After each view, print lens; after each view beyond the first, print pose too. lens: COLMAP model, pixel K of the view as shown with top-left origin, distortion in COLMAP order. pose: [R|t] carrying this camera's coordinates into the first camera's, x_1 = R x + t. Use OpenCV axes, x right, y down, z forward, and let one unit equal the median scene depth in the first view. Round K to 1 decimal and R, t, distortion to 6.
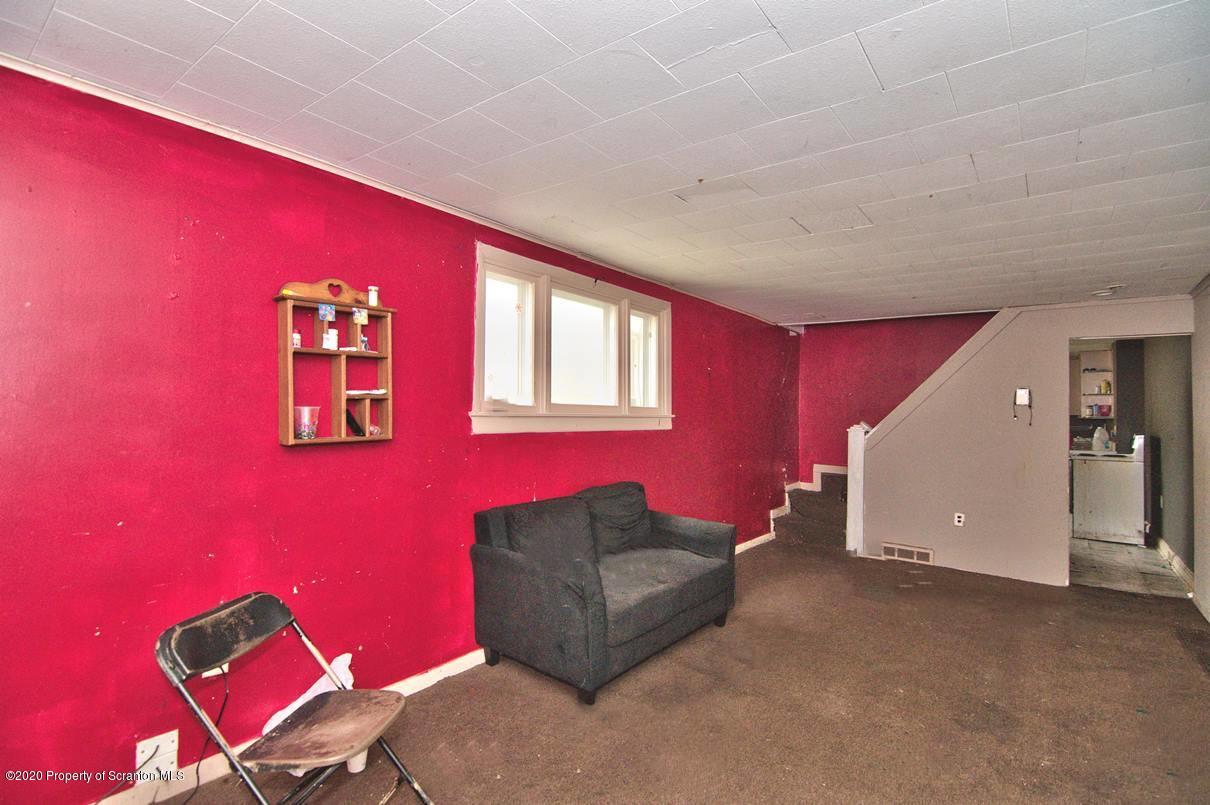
lens RADIAL K [[581.2, 0, 606.0], [0, 581.2, 402.2], [0, 0, 1]] dist [-0.006804, -0.008764]
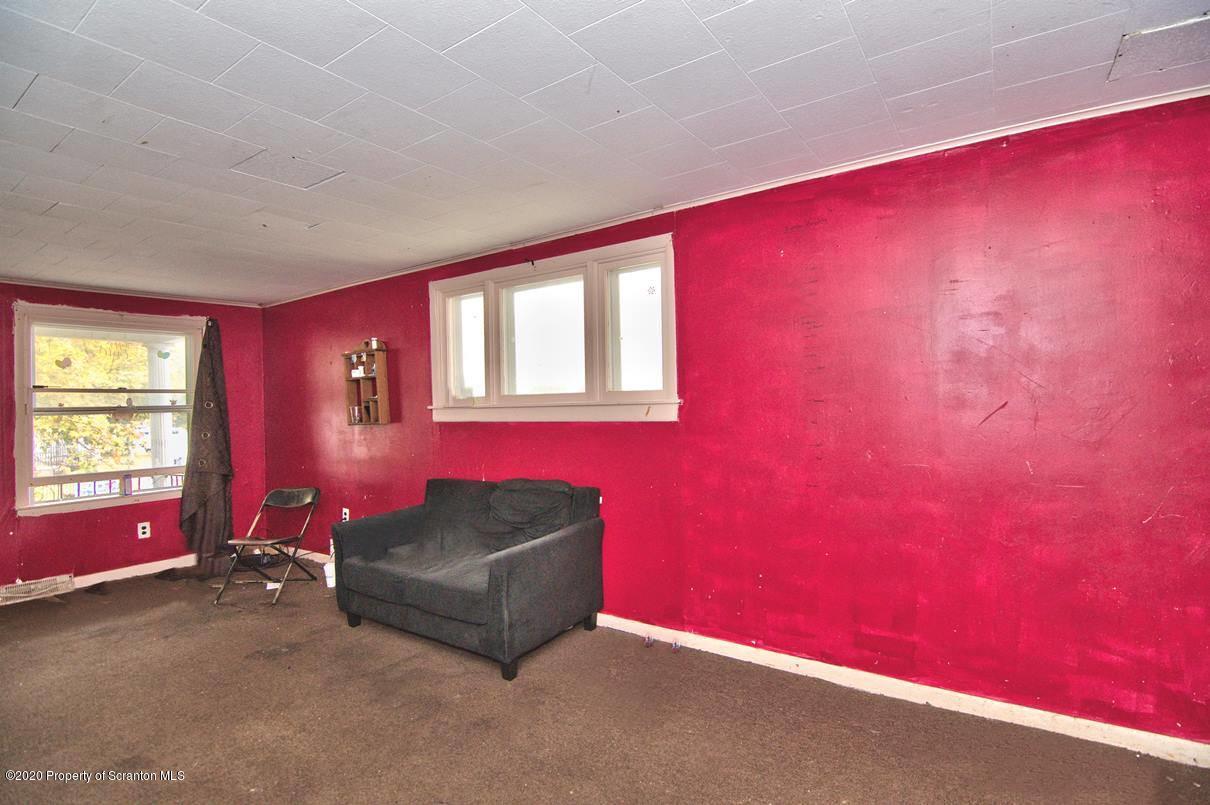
lens RADIAL K [[581.2, 0, 606.0], [0, 581.2, 402.2], [0, 0, 1]] dist [-0.006804, -0.008764]
pose [[0.052913, -0.014101, -0.998500, 1.004401], [0.046856, 0.998834, -0.011623, 0.037020], [0.997499, -0.046170, 0.053512, 1.139930]]
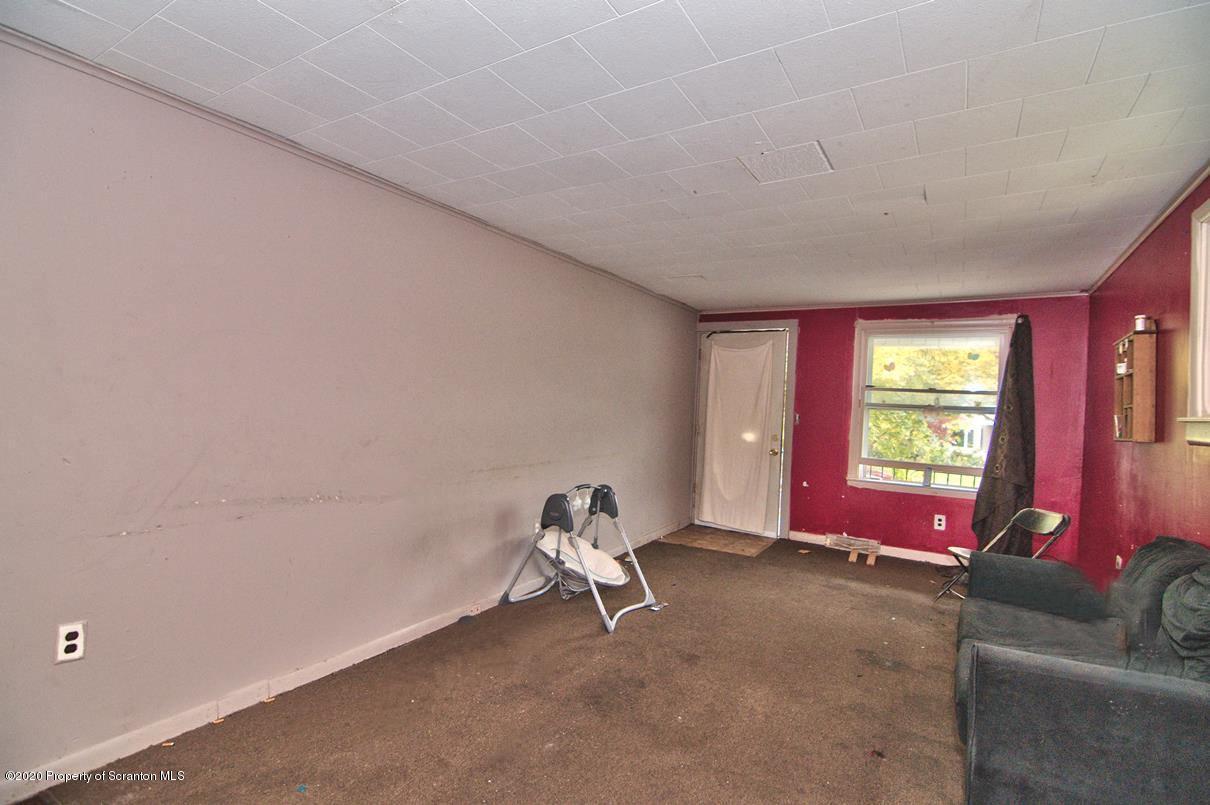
lens RADIAL K [[581.2, 0, 606.0], [0, 581.2, 402.2], [0, 0, 1]] dist [-0.006804, -0.008764]
pose [[-0.993061, -0.057871, -0.102379, 0.585200], [-0.055748, 0.998169, -0.023488, 0.051955], [0.103551, -0.017618, -0.994468, 1.473826]]
